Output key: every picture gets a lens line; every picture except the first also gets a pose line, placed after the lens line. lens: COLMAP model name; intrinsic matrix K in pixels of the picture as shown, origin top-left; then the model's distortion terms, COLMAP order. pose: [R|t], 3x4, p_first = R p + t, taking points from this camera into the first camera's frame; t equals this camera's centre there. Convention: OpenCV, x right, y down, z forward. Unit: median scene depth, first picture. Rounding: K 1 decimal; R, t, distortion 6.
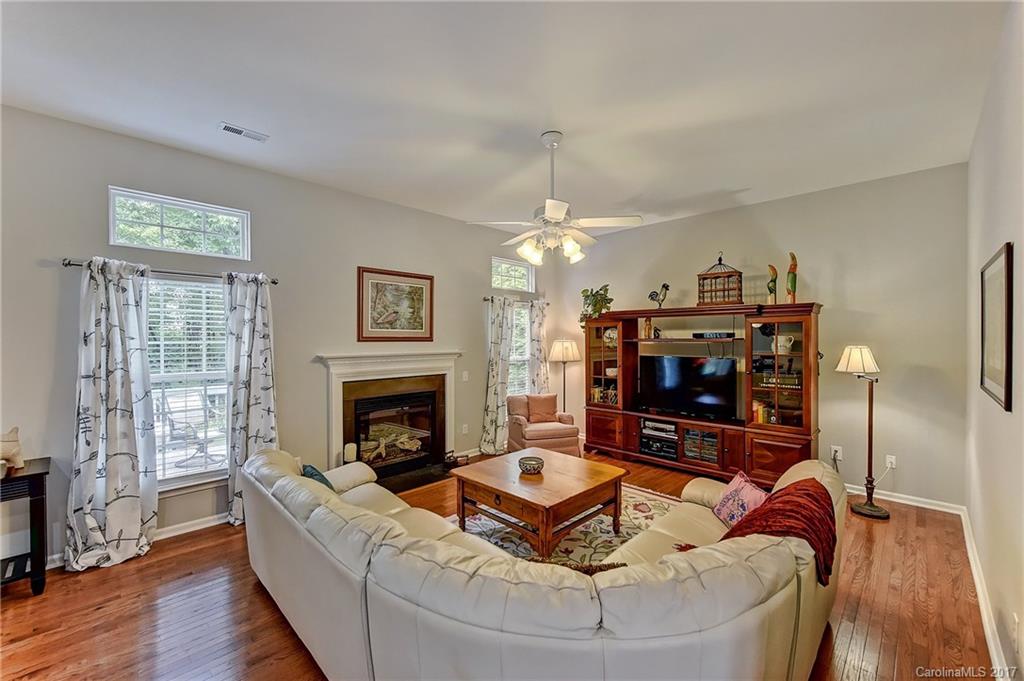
lens RADIAL K [[416.4, 0, 513.0], [0, 416.4, 339.8], [0, 0, 1]] dist [-0.004297, -0.001188]
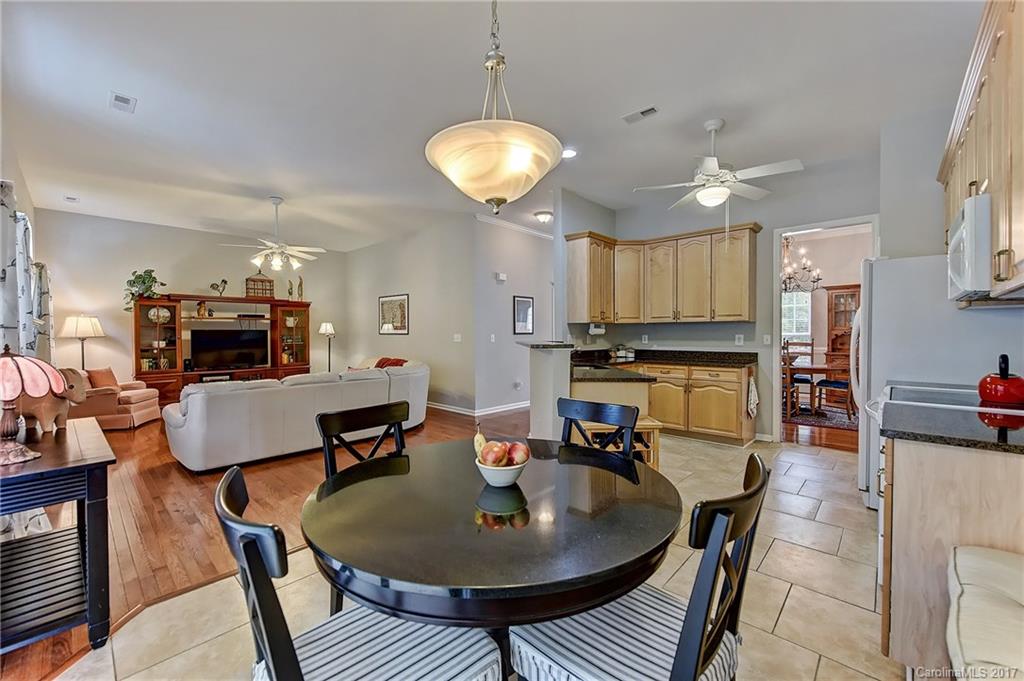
lens RADIAL K [[410.8, 0, 516.4], [0, 410.8, 338.0], [0, 0, 1]] dist [0.001030, -0.001007]
pose [[-0.030481, -0.007761, 0.999505, -1.216762], [0.009734, 0.999920, 0.008062, 0.075888], [-0.999488, 0.009975, -0.030403, 0.018984]]
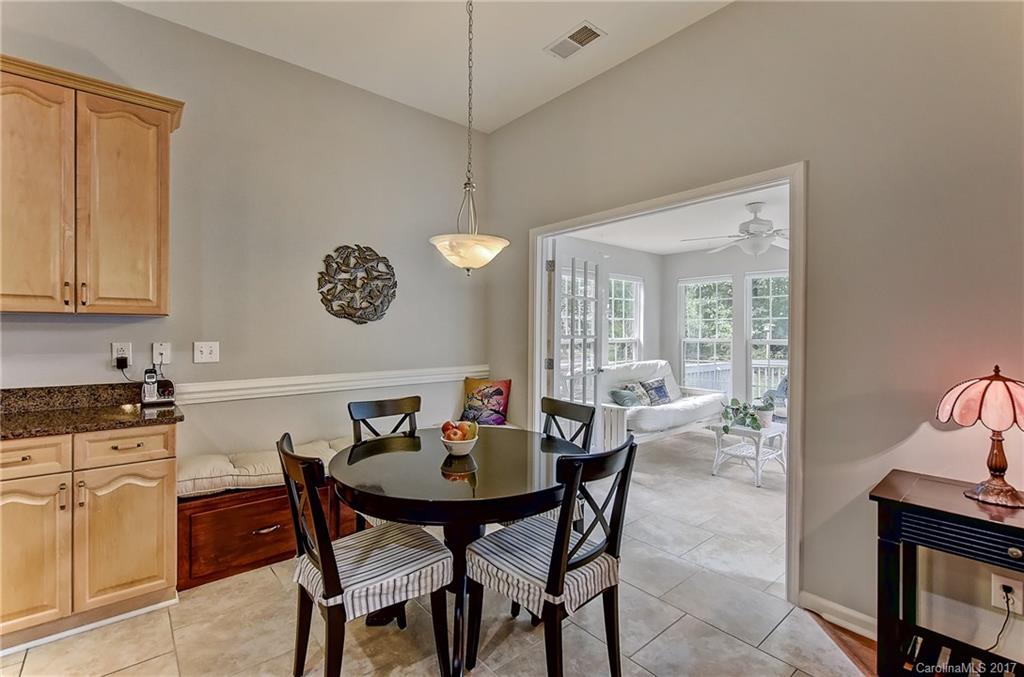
lens RADIAL K [[452.1, 0, 512.0], [0, 452.1, 333.9], [0, 0, 1]] dist [-0.005367, -0.001913]
pose [[-0.096137, 0.007427, -0.995340, -0.451596], [-0.010917, 0.999904, 0.008516, 0.056212], [0.995308, 0.011685, -0.096046, 0.116638]]
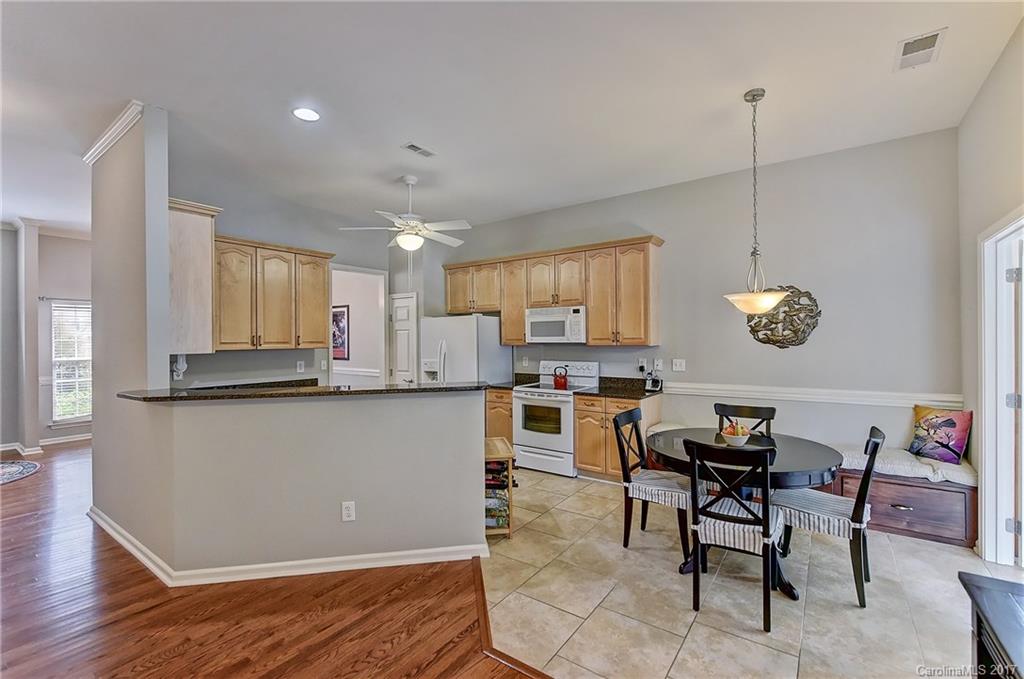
lens RADIAL K [[452.1, 0, 514.2], [0, 452.1, 339.7], [0, 0, 1]] dist [-0.005367, -0.001913]
pose [[-0.989079, 0.009482, -0.147079, -0.480927], [0.008247, 0.999925, 0.009007, 0.017661], [0.147153, 0.007696, -0.989084, 0.643426]]
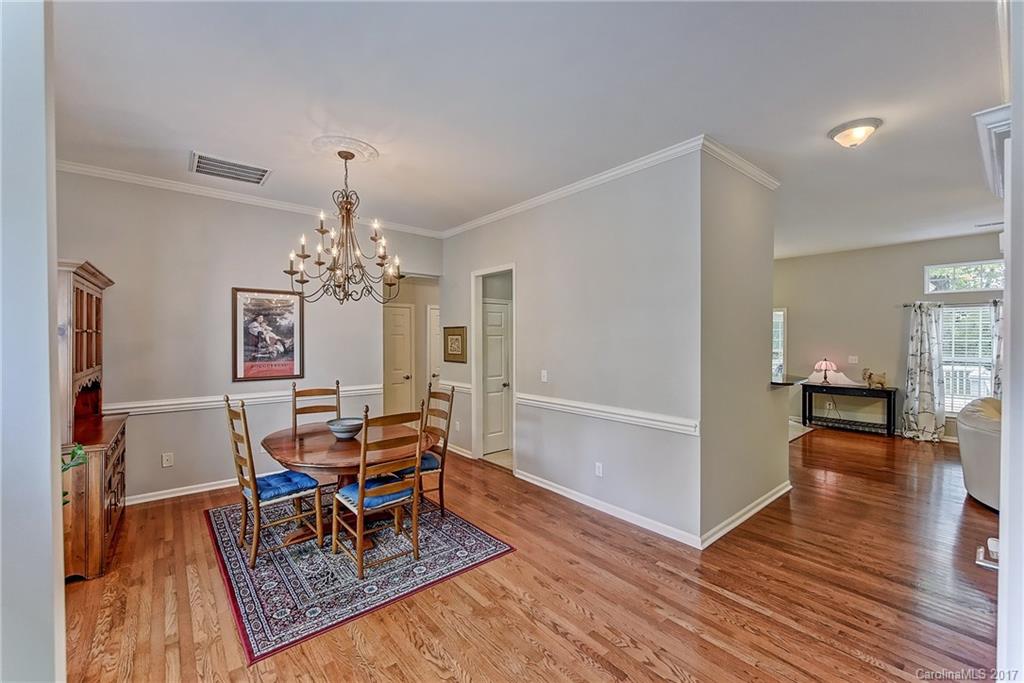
lens RADIAL K [[432.1, 0, 509.4], [0, 432.1, 340.7], [0, 0, 1]] dist [-0.001585, -0.000114]
pose [[-0.088090, 0.012165, -0.996038, 0.979616], [-0.006039, 0.999901, 0.012746, -0.003447], [0.996094, 0.007137, -0.088008, -0.638597]]
